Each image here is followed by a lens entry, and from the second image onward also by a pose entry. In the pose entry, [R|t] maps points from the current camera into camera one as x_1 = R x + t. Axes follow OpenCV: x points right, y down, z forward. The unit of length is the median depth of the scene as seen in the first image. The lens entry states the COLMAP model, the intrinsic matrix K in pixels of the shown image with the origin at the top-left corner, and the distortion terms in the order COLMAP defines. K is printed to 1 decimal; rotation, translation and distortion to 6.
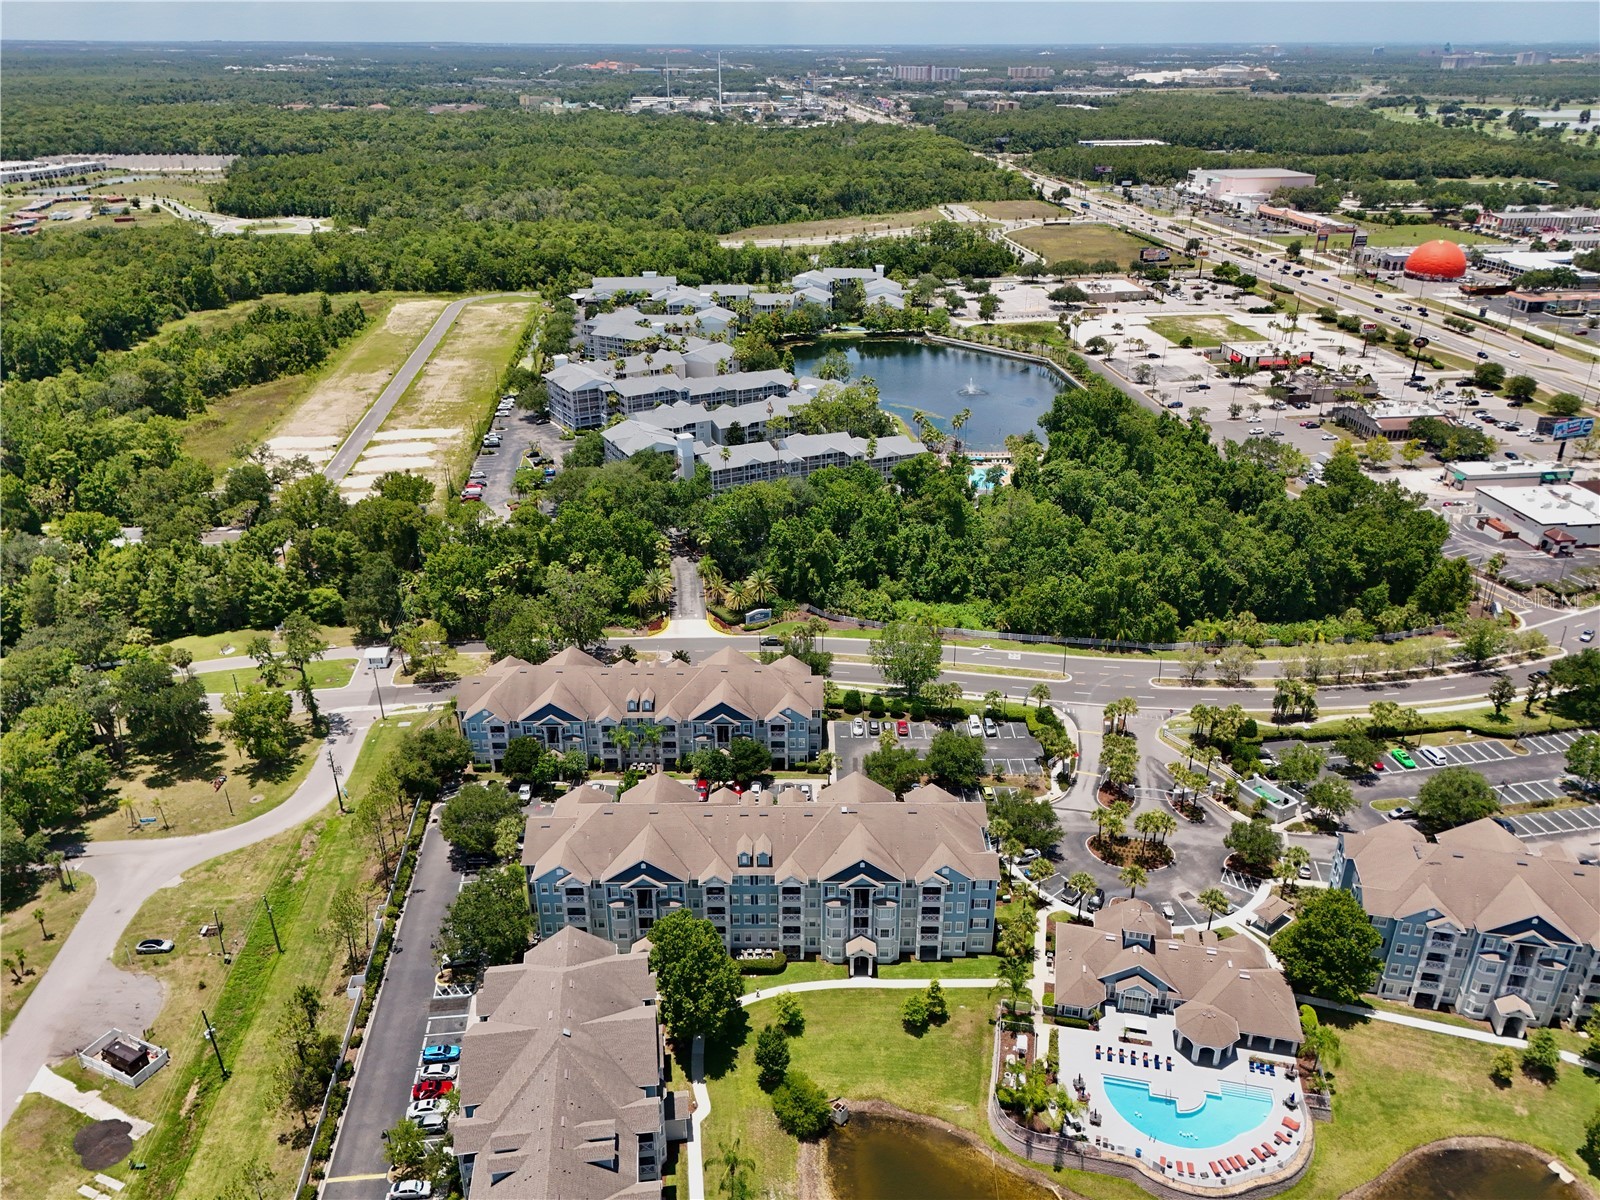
lens RADIAL K [[1179.9, 0, 803.8], [0, 1179.9, 610.2], [0, 0, 1]] dist [0.066309, -0.059767]
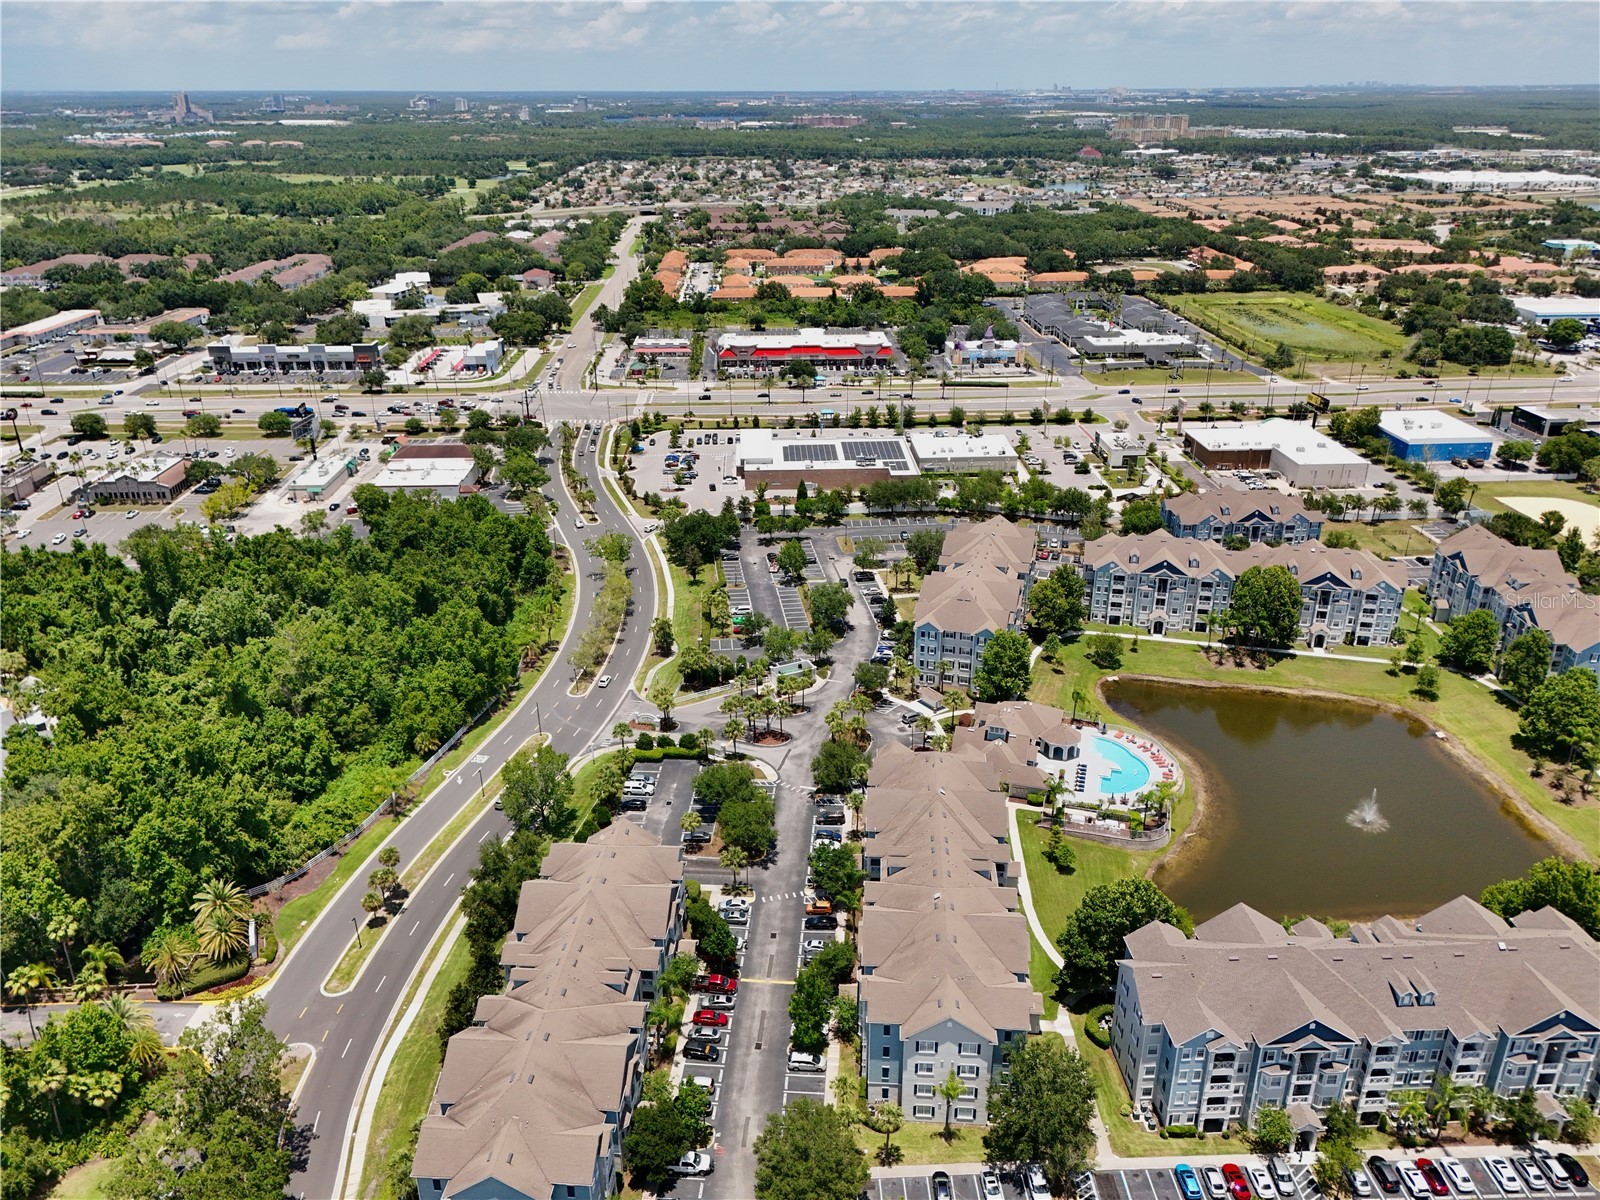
lens RADIAL K [[1179.9, 0, 803.8], [0, 1179.9, 610.2], [0, 0, 1]] dist [0.066309, -0.059767]
pose [[0.071699, -0.403274, 0.912266, -0.724738], [0.434475, 0.835916, 0.335375, -0.312659], [-0.897826, 0.372311, 0.235147, 0.655849]]
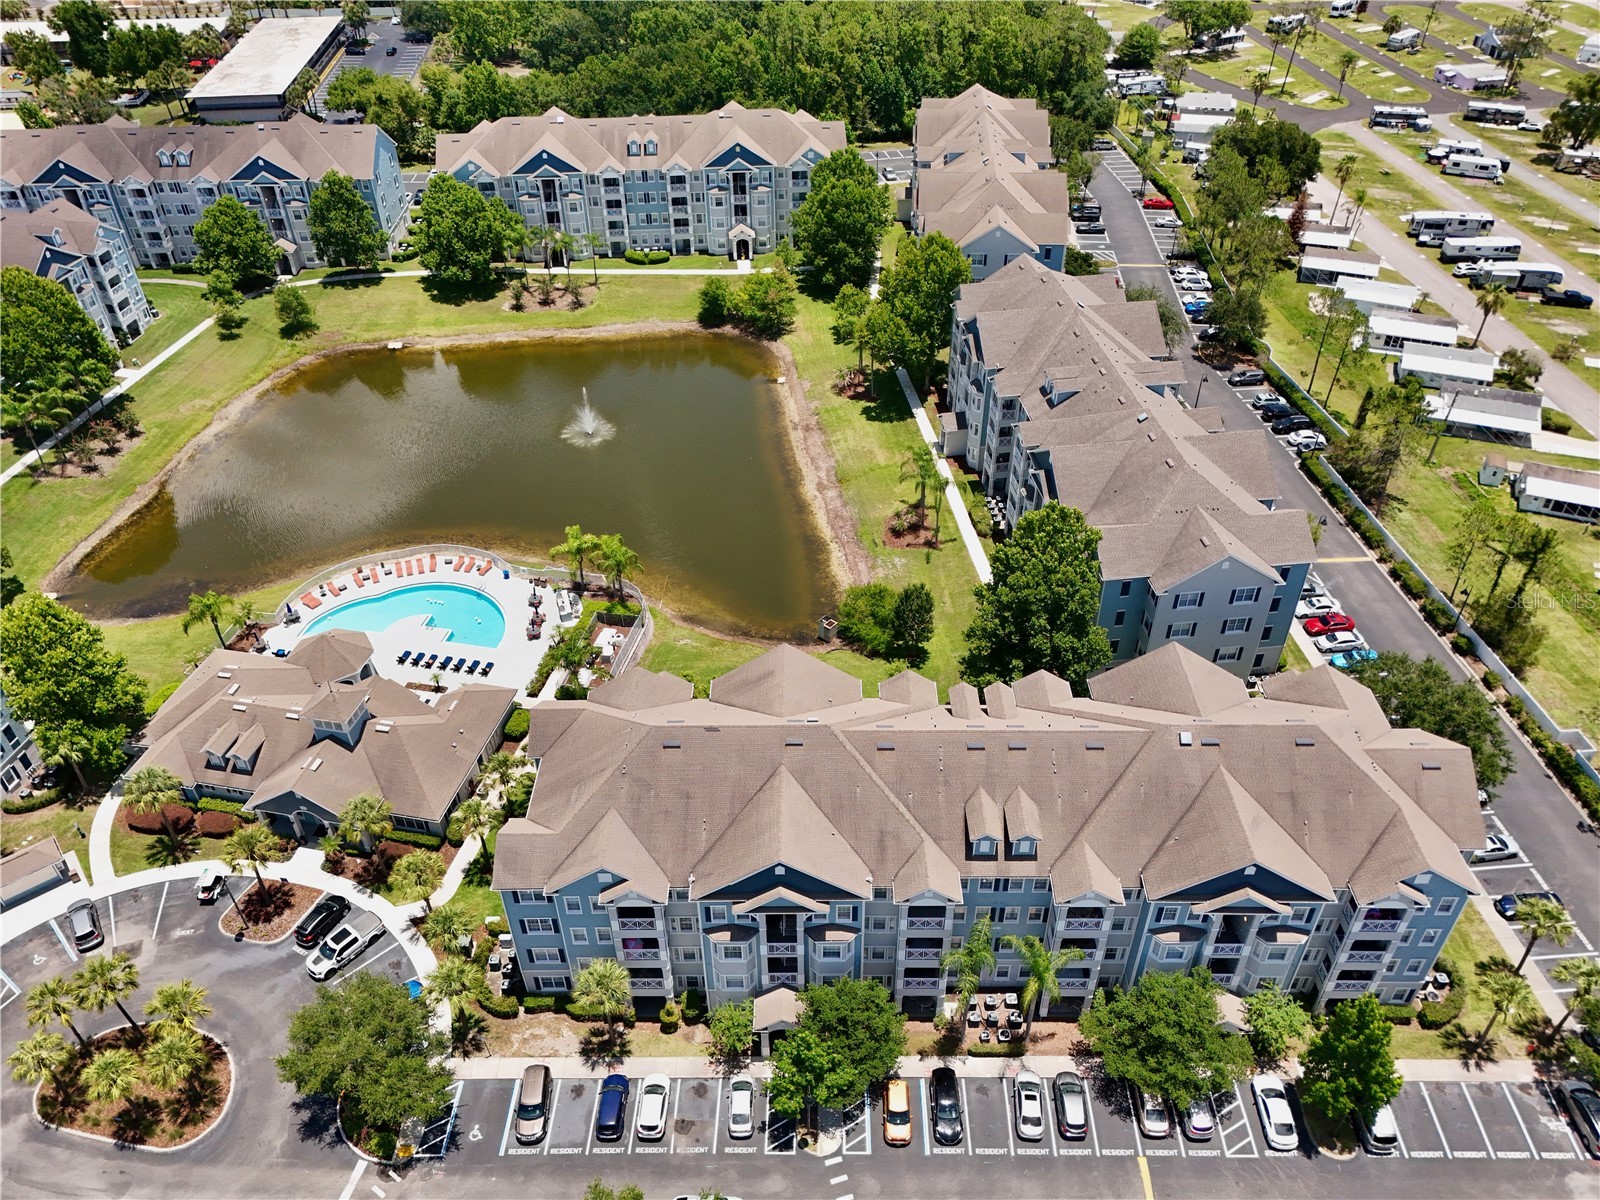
lens RADIAL K [[1179.9, 0, 803.8], [0, 1179.9, 610.2], [0, 0, 1]] dist [0.066309, -0.059767]
pose [[-0.999925, 0.002379, 0.012024, 0.026507], [0.011876, 0.430893, 0.902325, -0.241572], [-0.003035, 0.902400, -0.430888, 0.959425]]
